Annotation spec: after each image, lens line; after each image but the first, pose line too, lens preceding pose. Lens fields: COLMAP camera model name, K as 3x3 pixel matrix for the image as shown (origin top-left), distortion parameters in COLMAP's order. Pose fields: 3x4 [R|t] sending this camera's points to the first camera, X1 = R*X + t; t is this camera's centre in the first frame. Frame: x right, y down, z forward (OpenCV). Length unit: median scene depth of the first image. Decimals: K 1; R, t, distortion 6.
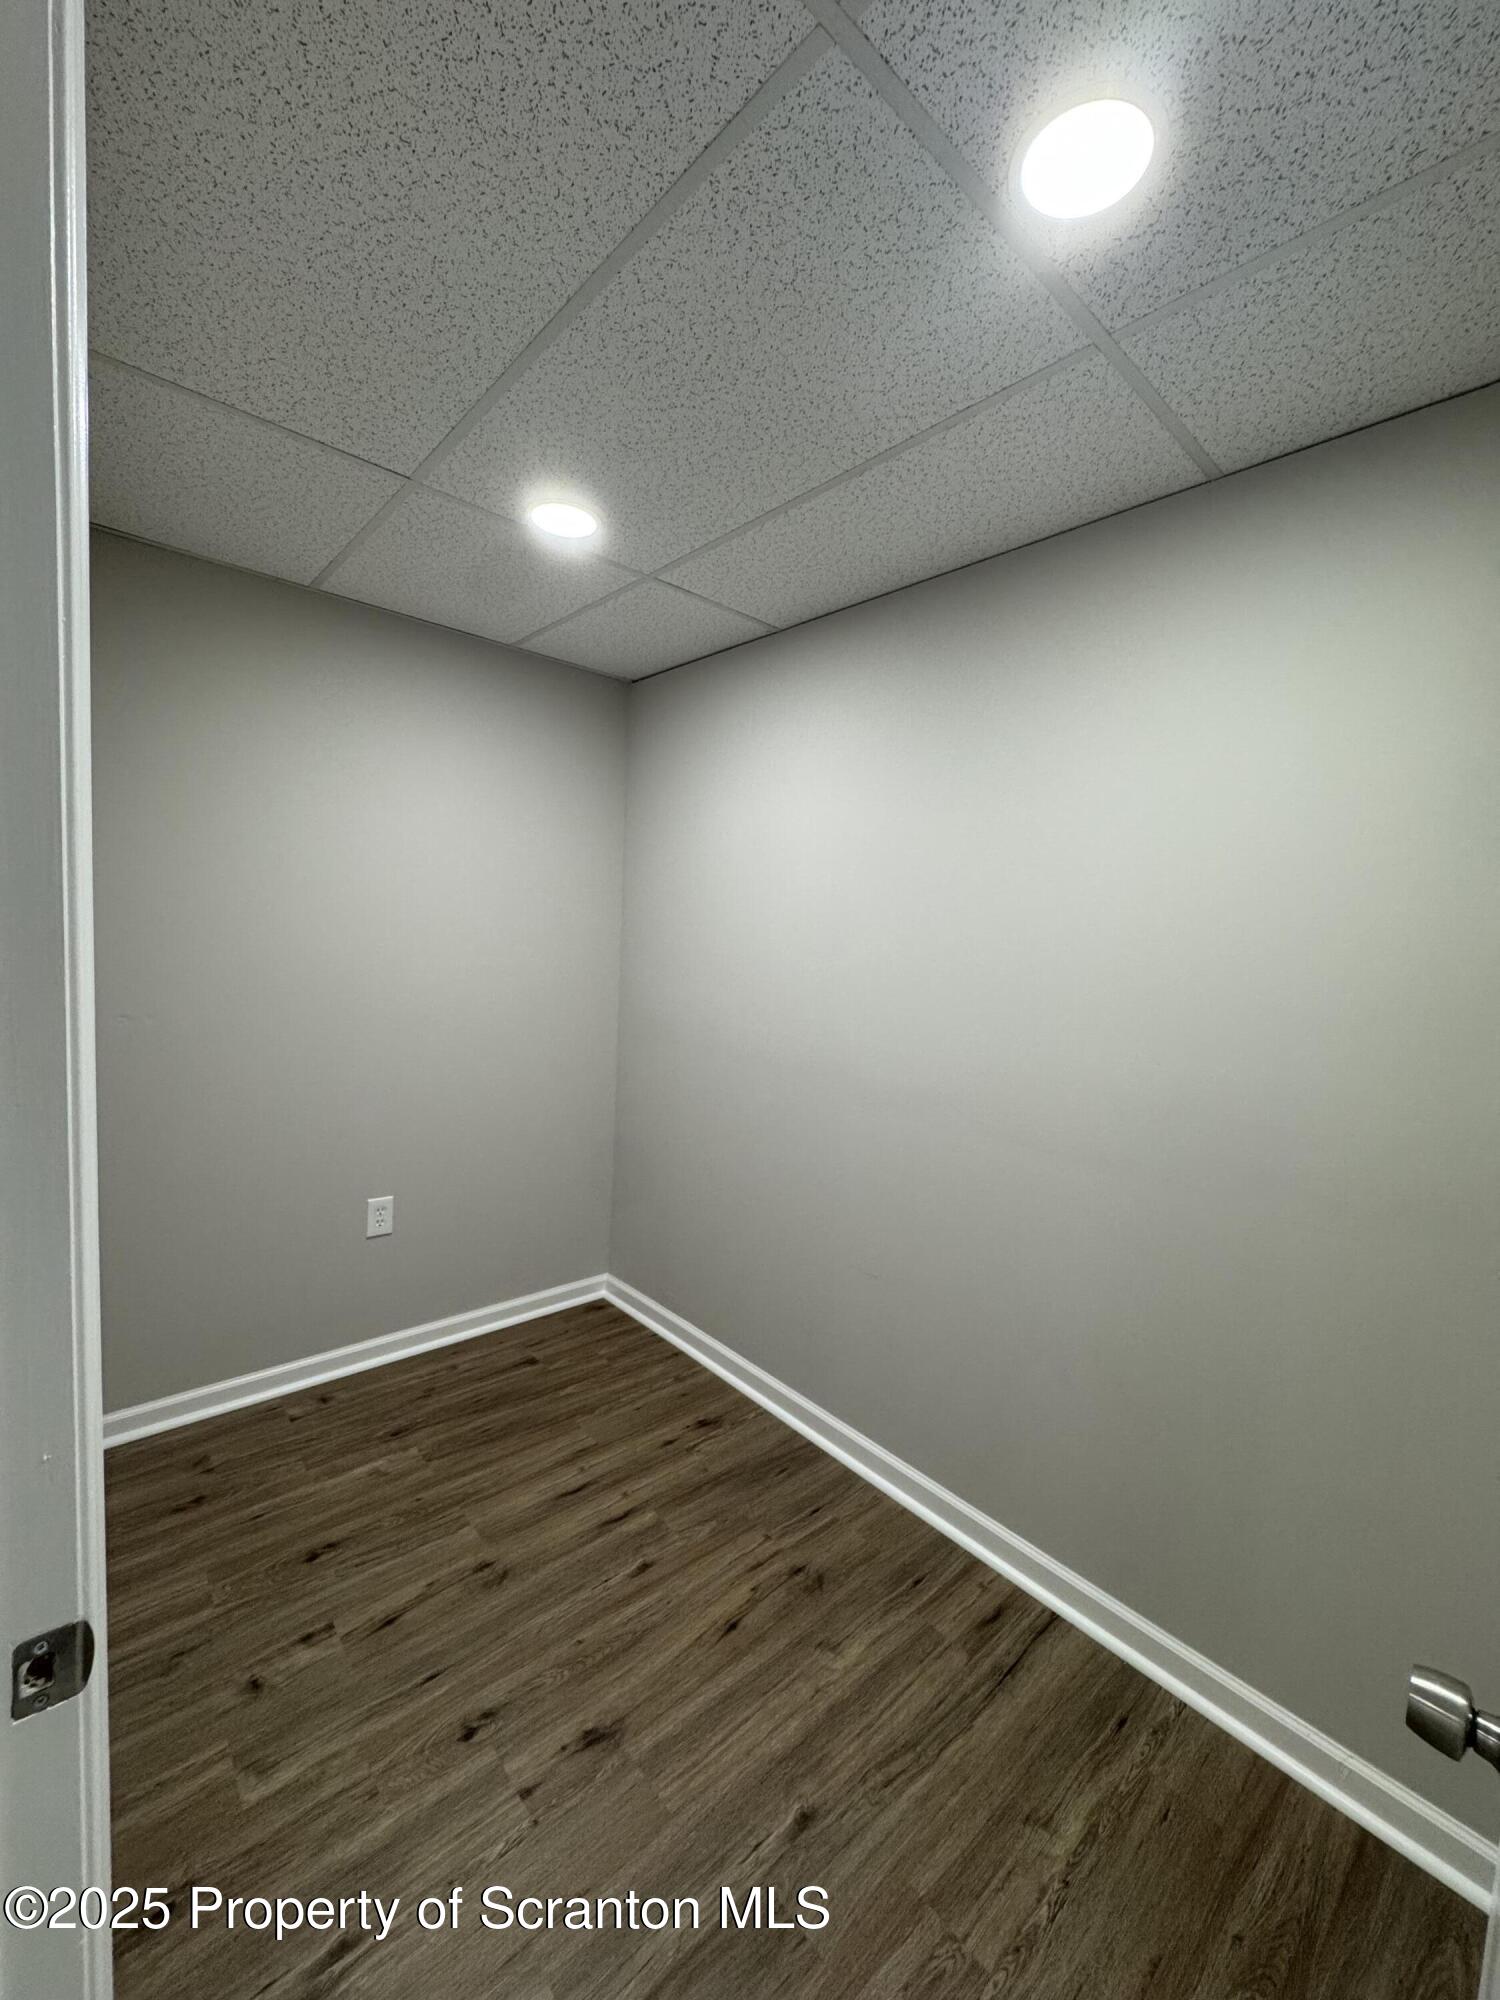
lens RADIAL K [[795.4, 0, 752.4], [0, 795.4, 994.7], [0, 0, 1]] dist [-0.003099, 0.000290]
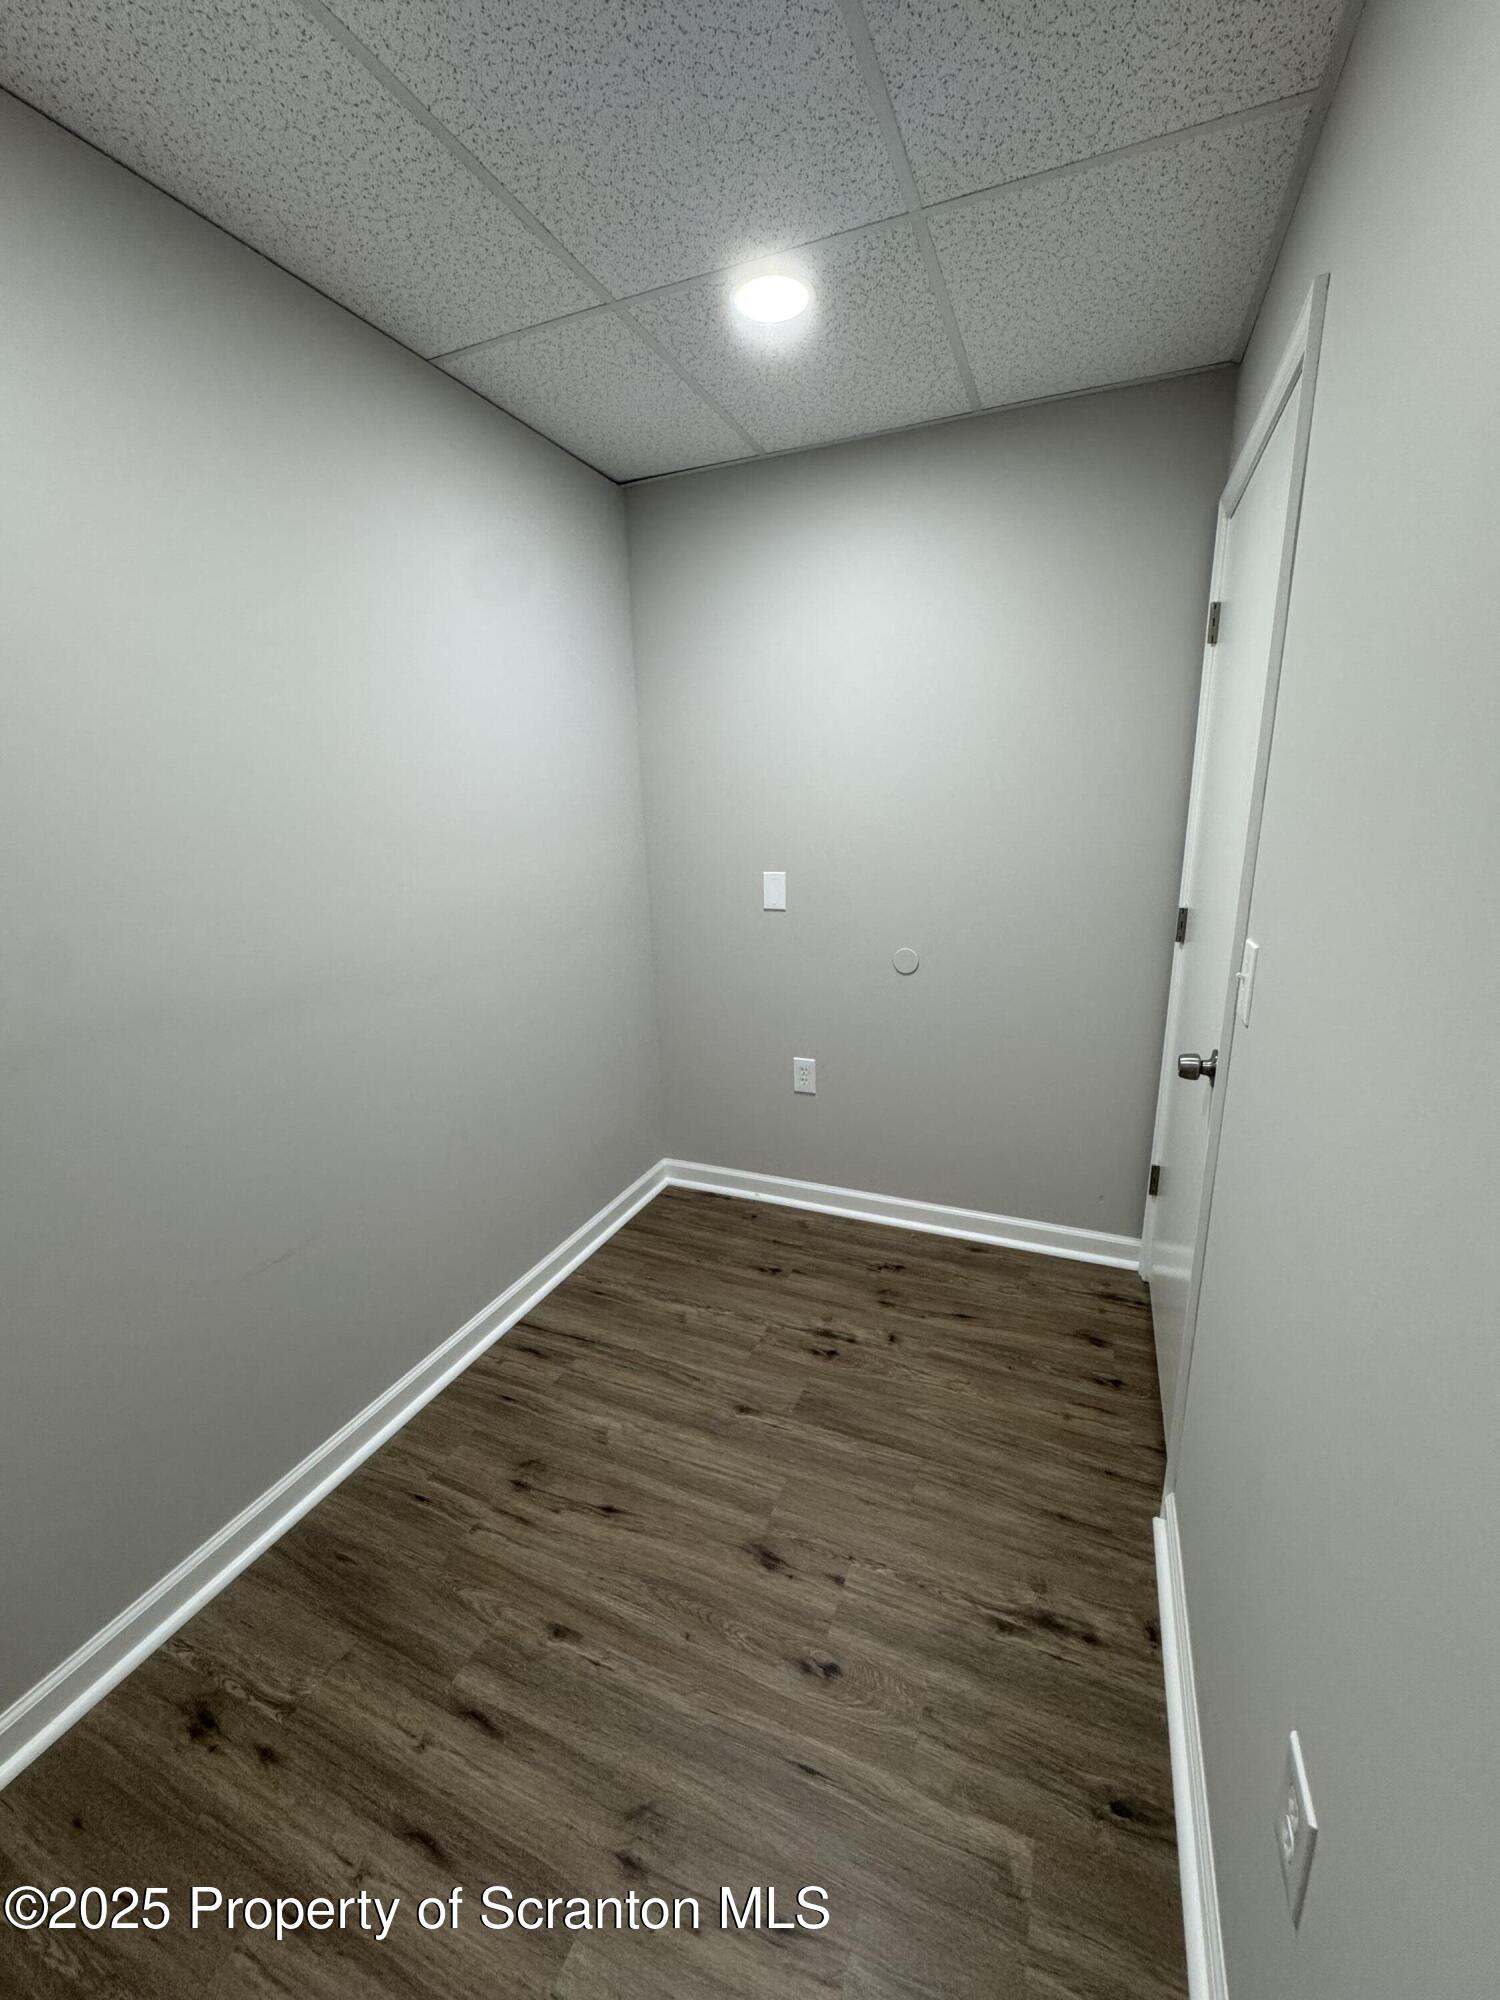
lens RADIAL K [[795.4, 0, 752.4], [0, 795.4, 994.7], [0, 0, 1]] dist [-0.003099, 0.000290]
pose [[-0.426007, -0.254036, 0.868322, -0.849426], [0.068610, 0.947934, 0.310988, -0.102357], [-0.902114, 0.192059, -0.386398, 1.186016]]
